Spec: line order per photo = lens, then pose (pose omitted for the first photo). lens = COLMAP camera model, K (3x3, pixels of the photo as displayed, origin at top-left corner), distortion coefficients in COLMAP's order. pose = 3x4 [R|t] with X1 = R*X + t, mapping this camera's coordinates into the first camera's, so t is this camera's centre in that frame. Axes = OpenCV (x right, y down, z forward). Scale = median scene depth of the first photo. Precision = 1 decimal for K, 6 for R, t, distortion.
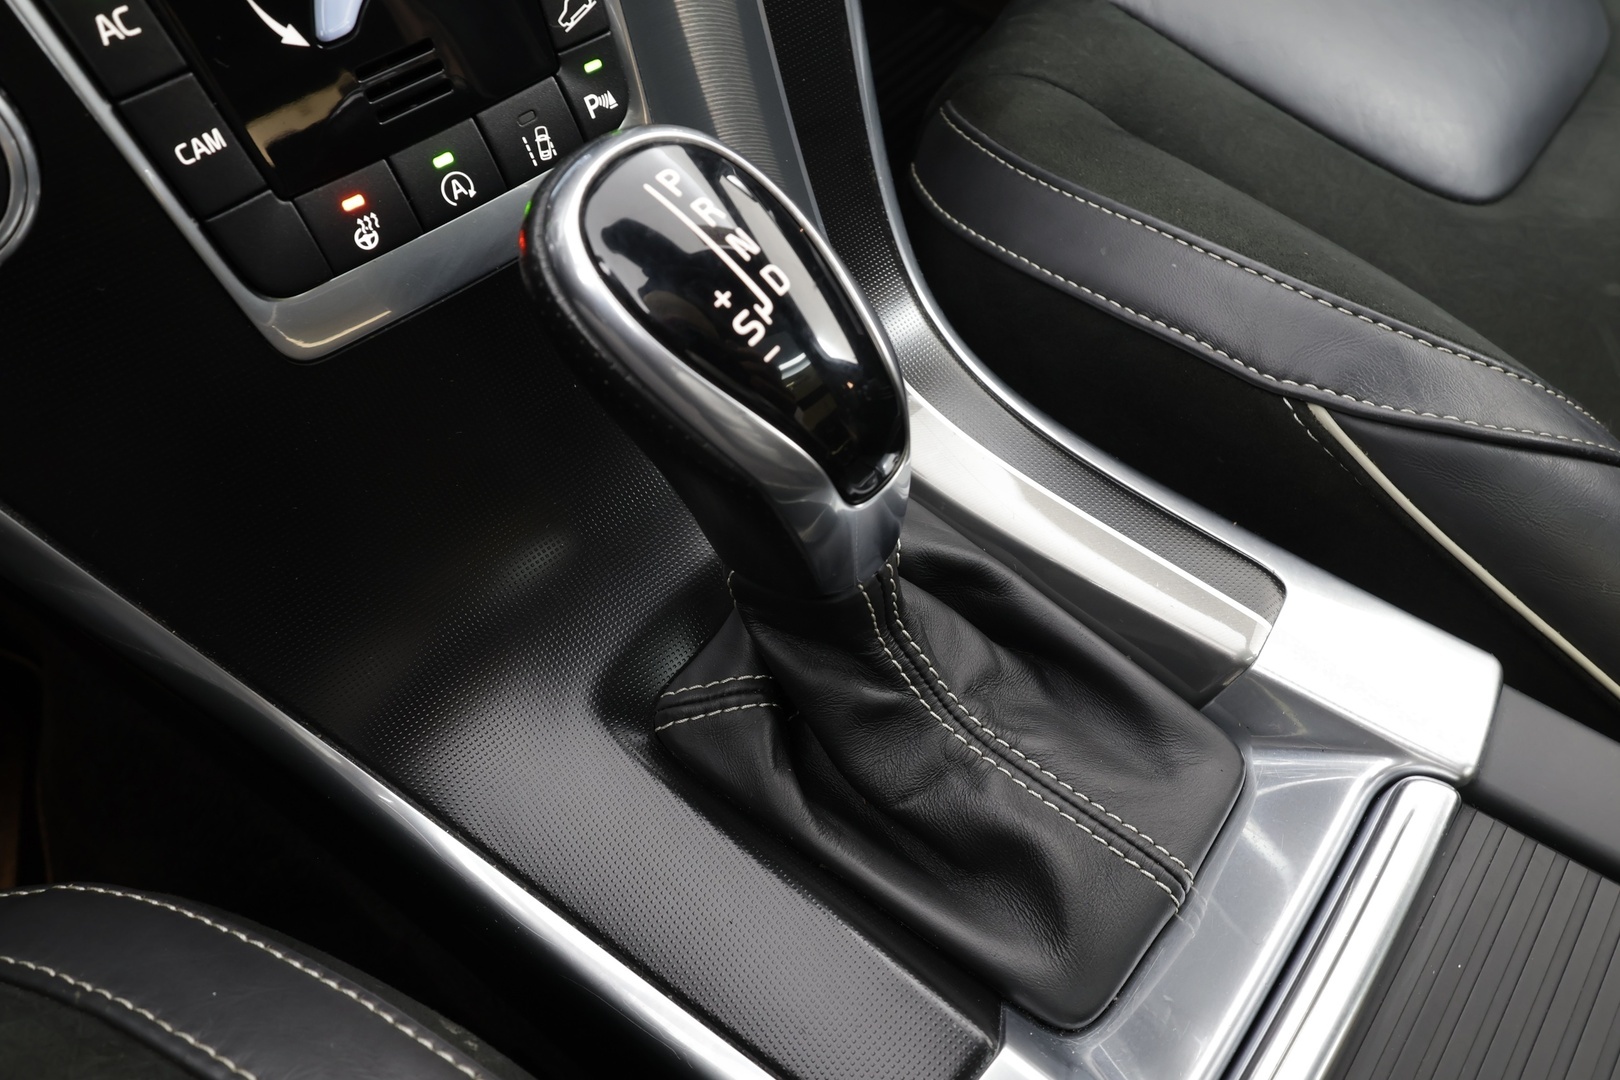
lens RADIAL K [[1061.0, 0, 810.0], [0, 1061.0, 540.0], [0, 0, 1]] dist [0.006408, -0.000006]
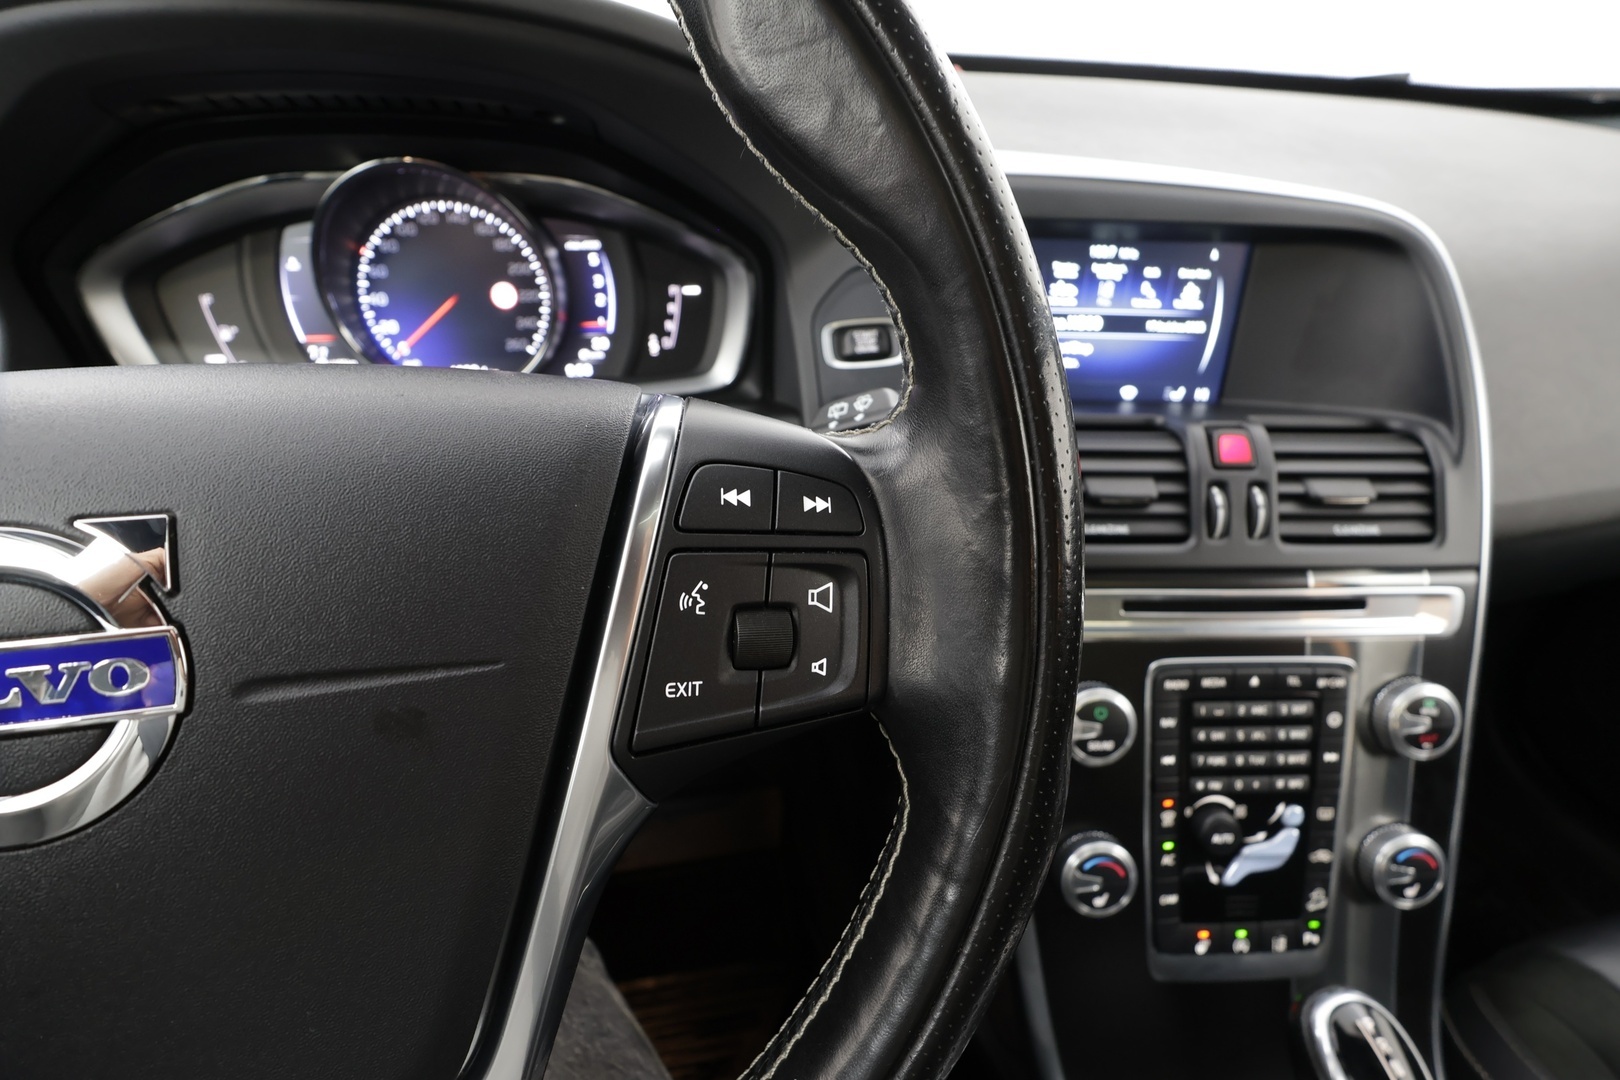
lens RADIAL K [[741.3, 0, 810.0], [0, 741.3, 540.0], [0, 0, 1]] dist [-0.000909, 0.000011]
pose [[0.776839, 0.282267, -0.562891, -0.416810], [-0.536163, 0.765280, -0.356195, 0.104970], [0.330227, 0.578508, 0.745841, -1.205609]]
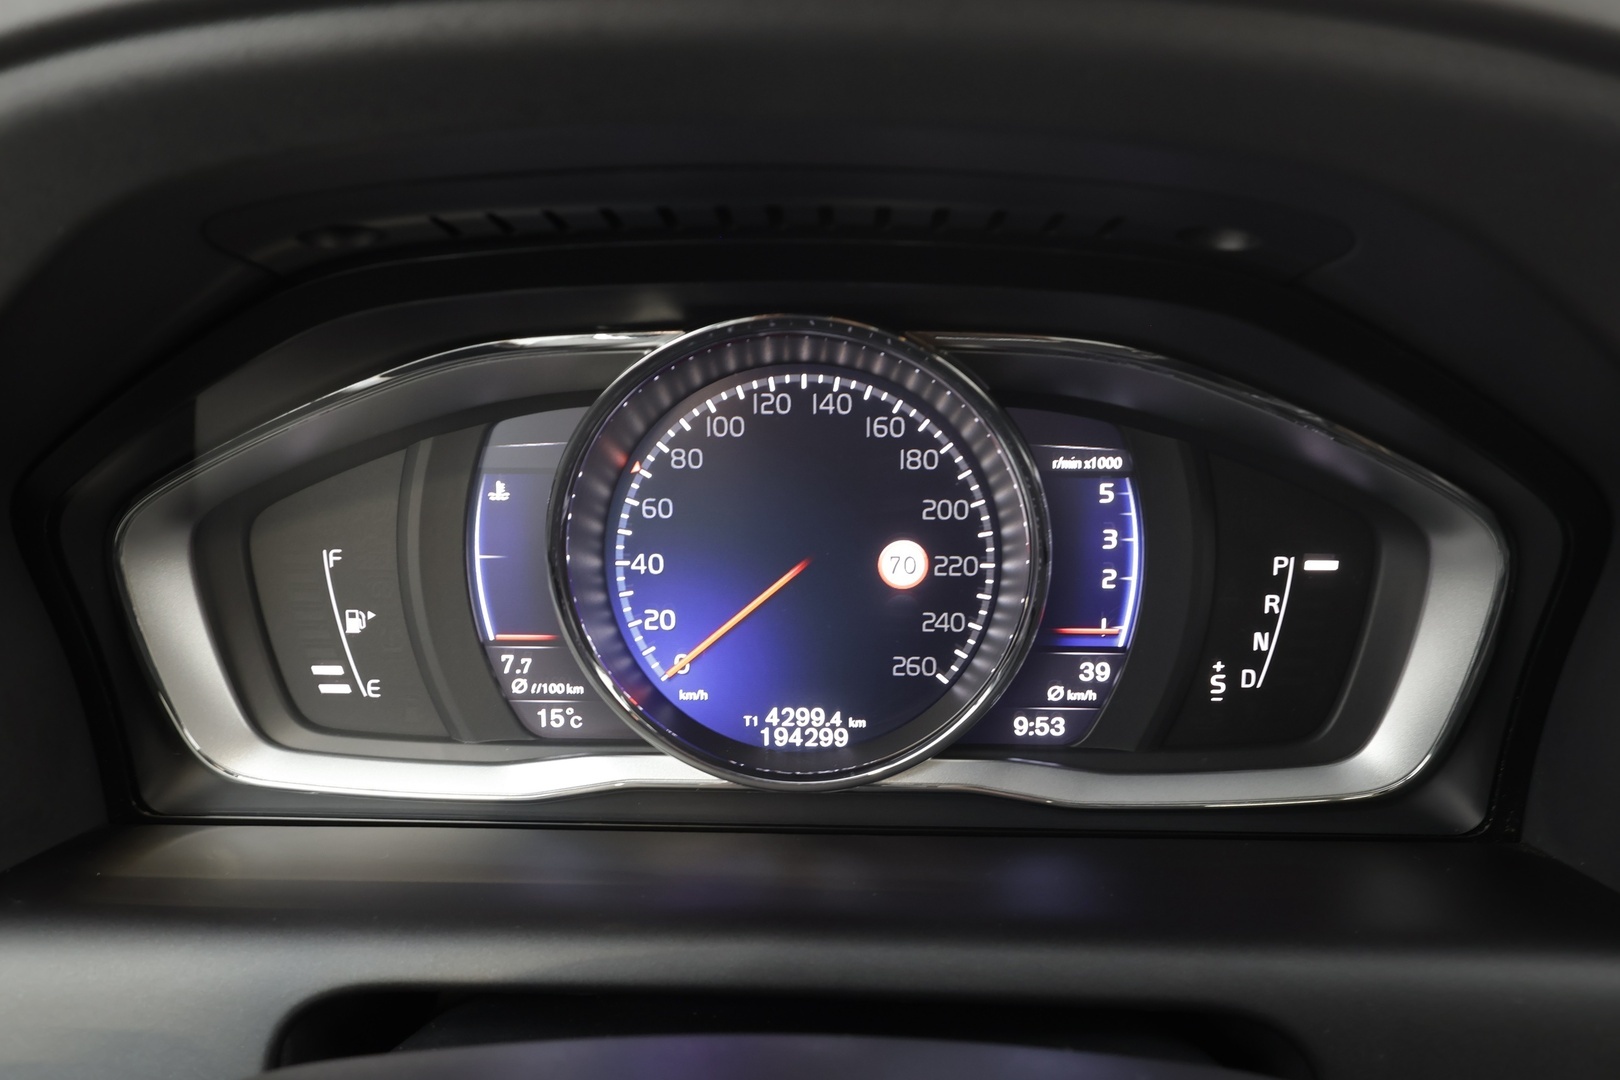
lens RADIAL K [[1147.7, 0, 811.4], [0, 1147.7, 547.2], [0, 0, 1]] dist [-0.004133, 0.002797]
pose [[0.599626, 0.204130, -0.773808, -1.322936], [-0.674453, 0.649367, -0.351333, -0.106385], [0.430768, 0.732566, 0.527054, -1.172223]]
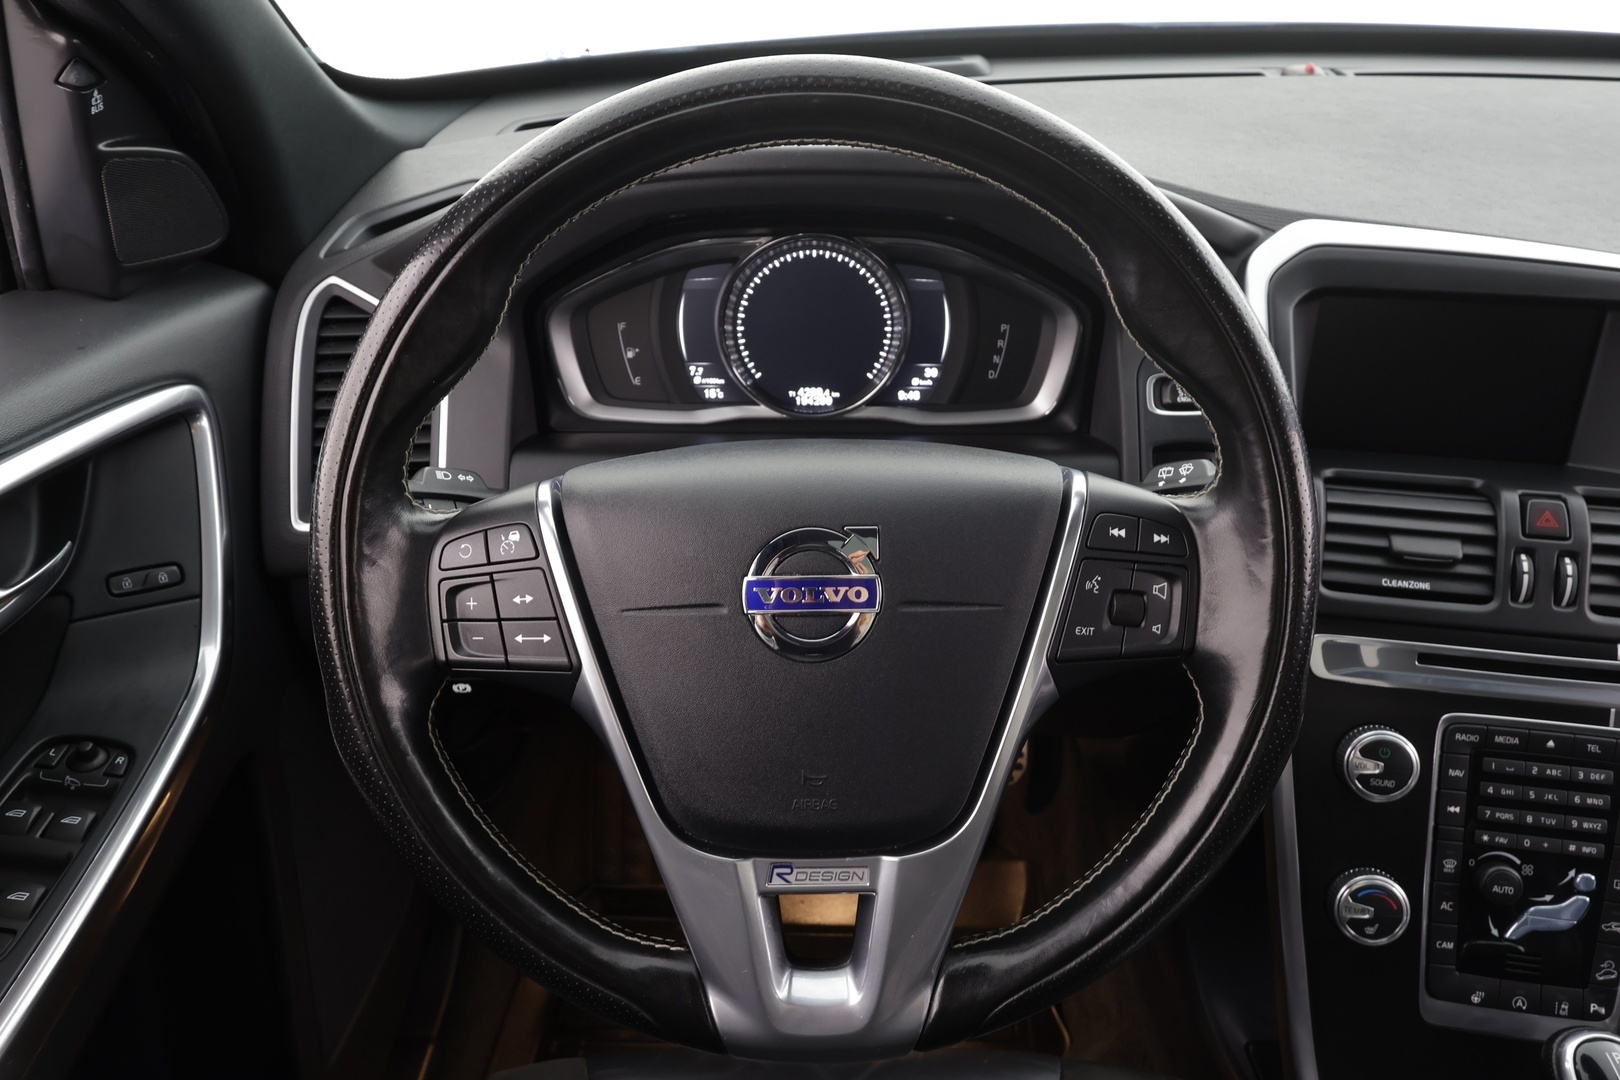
lens RADIAL K [[1147.7, 0, 811.4], [0, 1147.7, 547.2], [0, 0, 1]] dist [-0.004133, 0.002797]
pose [[0.615951, 0.329442, -0.715592, 0.231585], [-0.665252, 0.704055, -0.248490, 0.723974], [0.421953, 0.629106, 0.652825, -2.236810]]
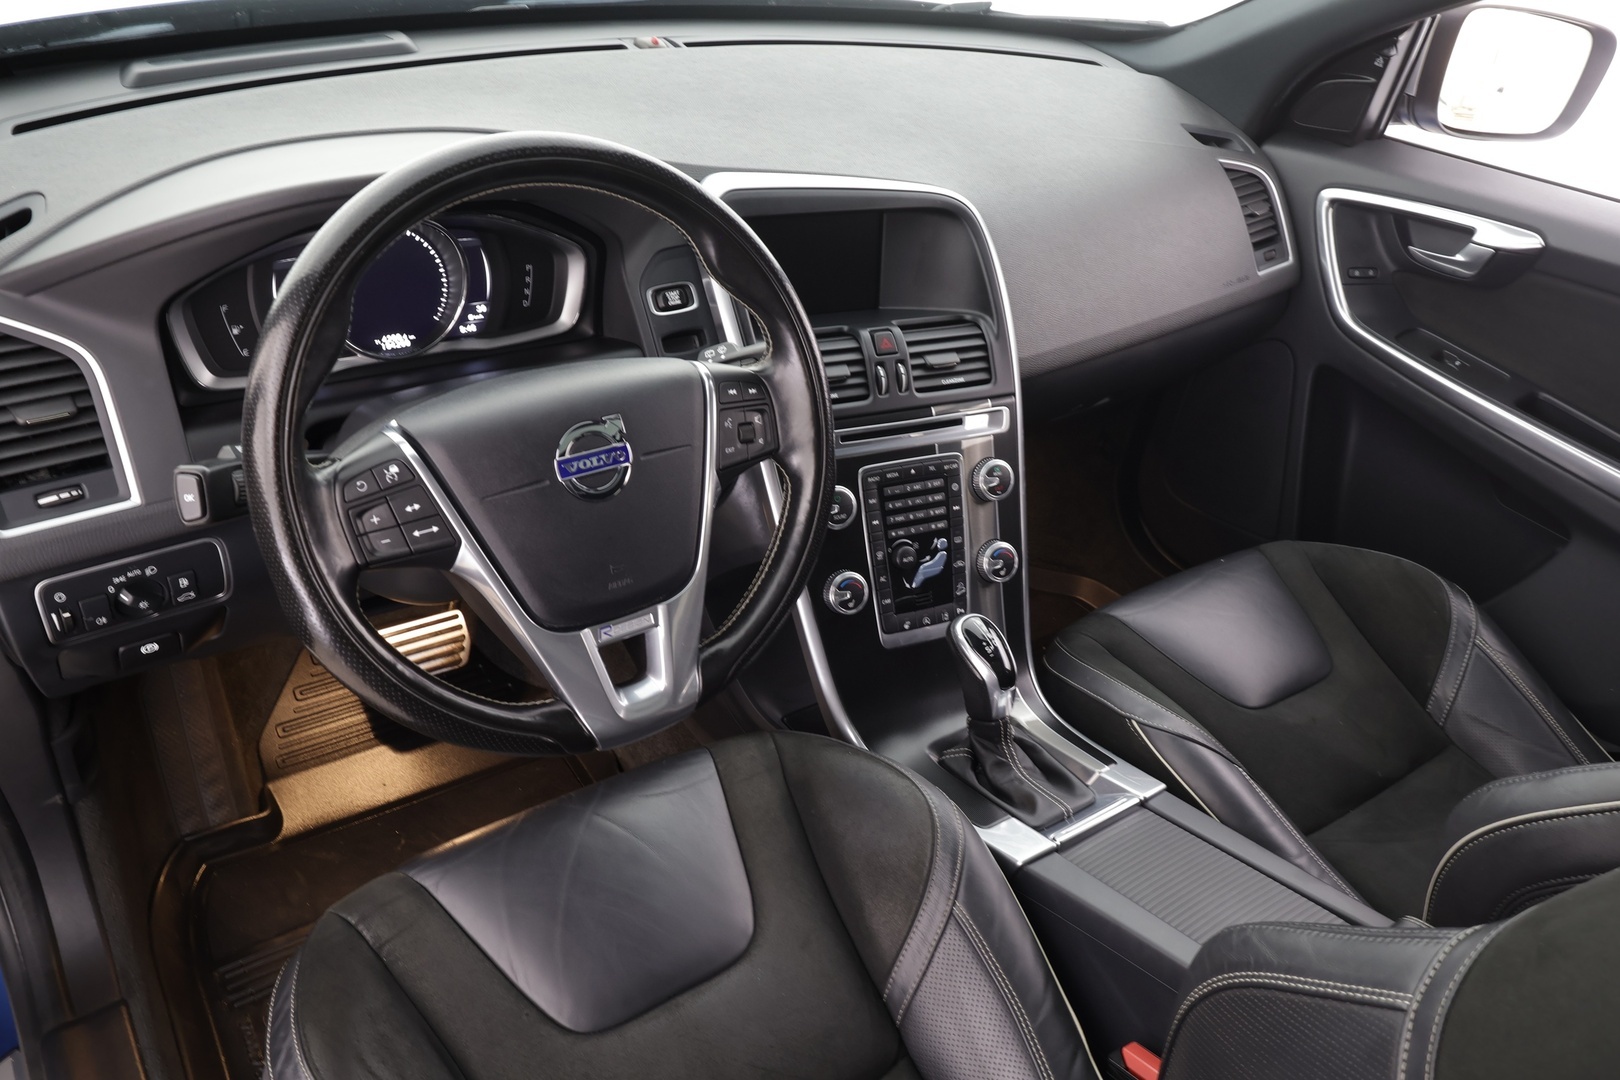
lens RADIAL K [[1217.0, 0, 805.5], [0, 1217.0, 547.2], [0, 0, 1]] dist [0.000735, -0.004360]
pose [[0.961121, 0.172821, -0.215358, 0.228469], [-0.255305, 0.853300, -0.454642, 1.886260], [0.105193, 0.491948, 0.864246, -3.675854]]
